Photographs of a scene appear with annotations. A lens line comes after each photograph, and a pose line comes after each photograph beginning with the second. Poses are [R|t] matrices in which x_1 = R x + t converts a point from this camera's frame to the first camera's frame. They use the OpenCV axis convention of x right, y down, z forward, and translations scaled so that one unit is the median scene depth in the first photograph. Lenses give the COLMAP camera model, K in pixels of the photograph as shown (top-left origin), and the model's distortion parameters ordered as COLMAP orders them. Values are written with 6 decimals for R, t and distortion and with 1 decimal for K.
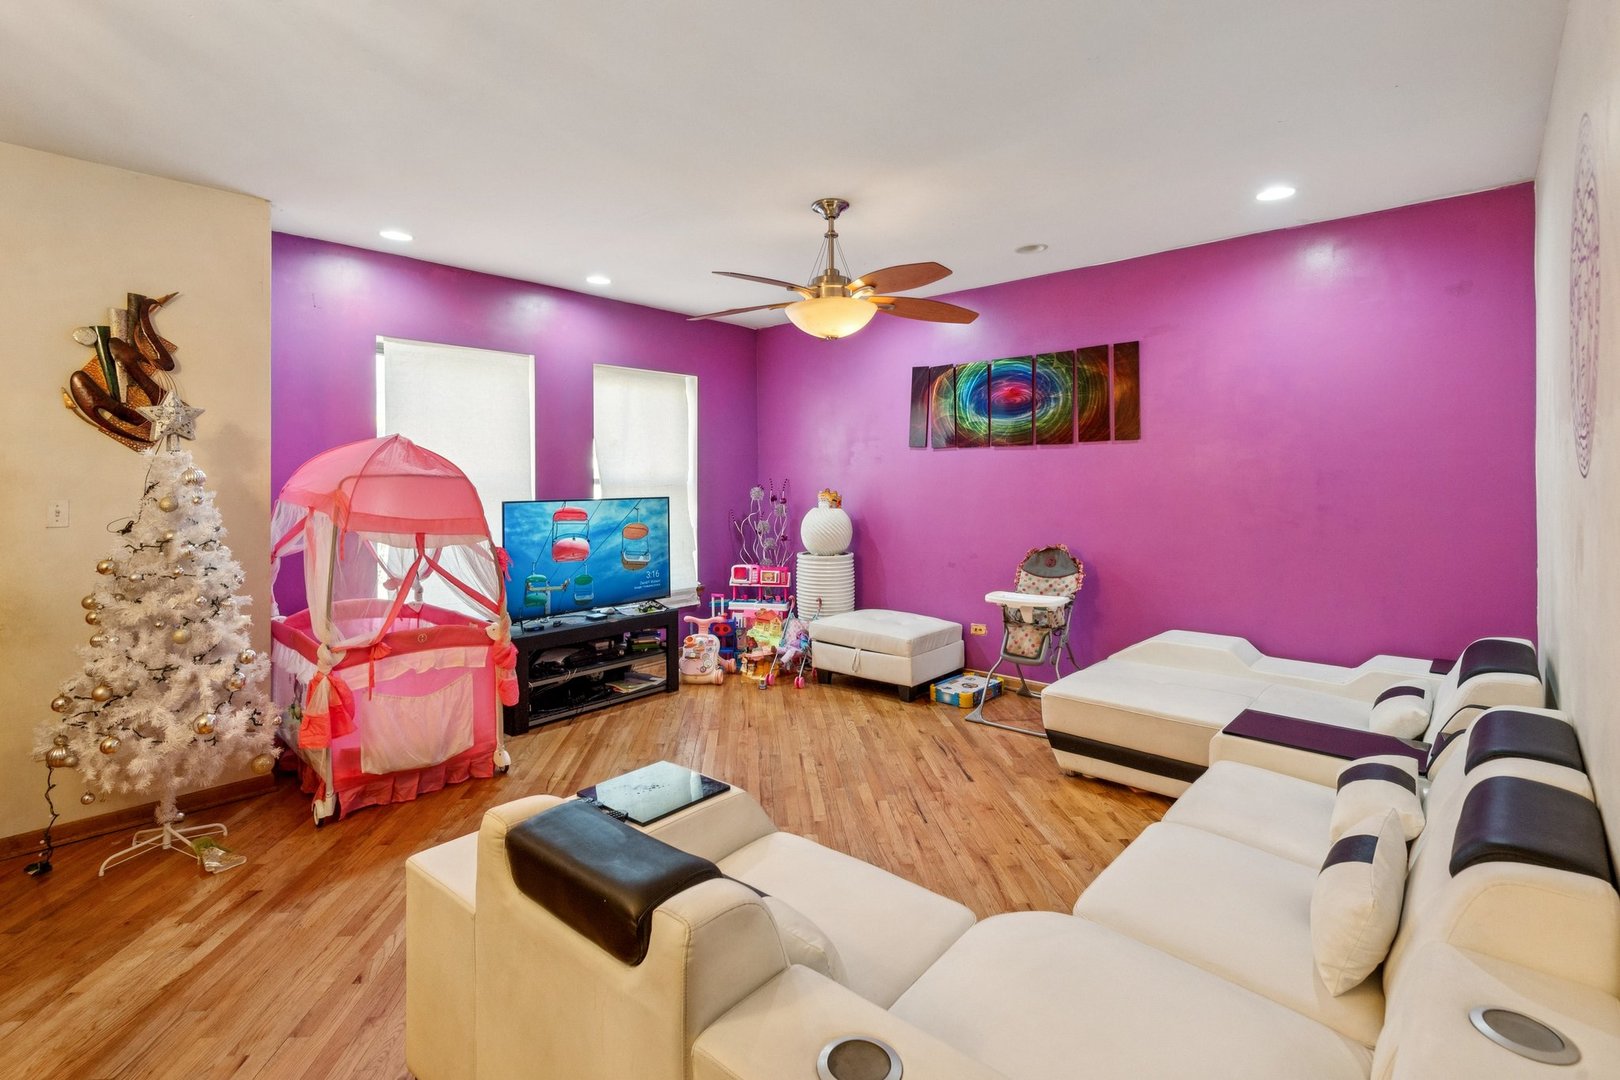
lens RADIAL K [[760.4, 0, 810.1], [0, 760.4, 478.5], [0, 0, 1]] dist [0.000368, 0.000094]
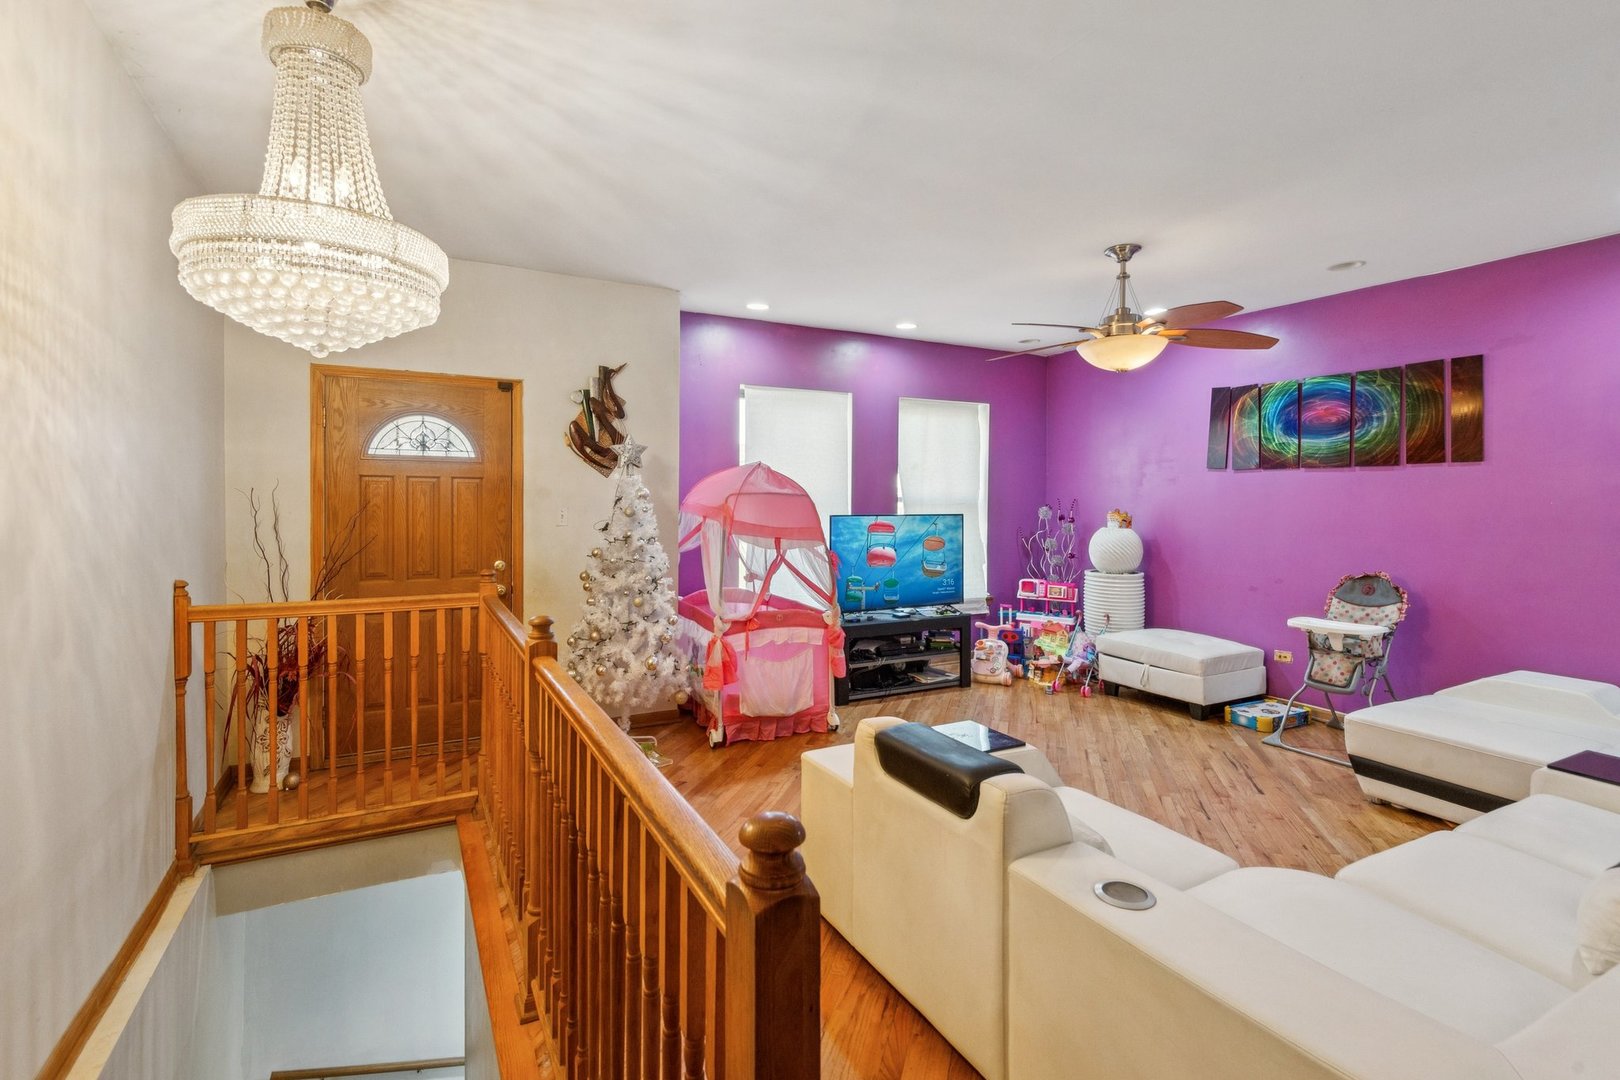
lens RADIAL K [[774.2, 0, 812.4], [0, 774.2, 502.0], [0, 0, 1]] dist [0.033652, -0.023461]
pose [[0.937421, 0.013975, -0.347916, 0.002986], [-0.011343, 0.999890, 0.009599, -0.002091], [0.348012, -0.005052, 0.937476, -0.174661]]
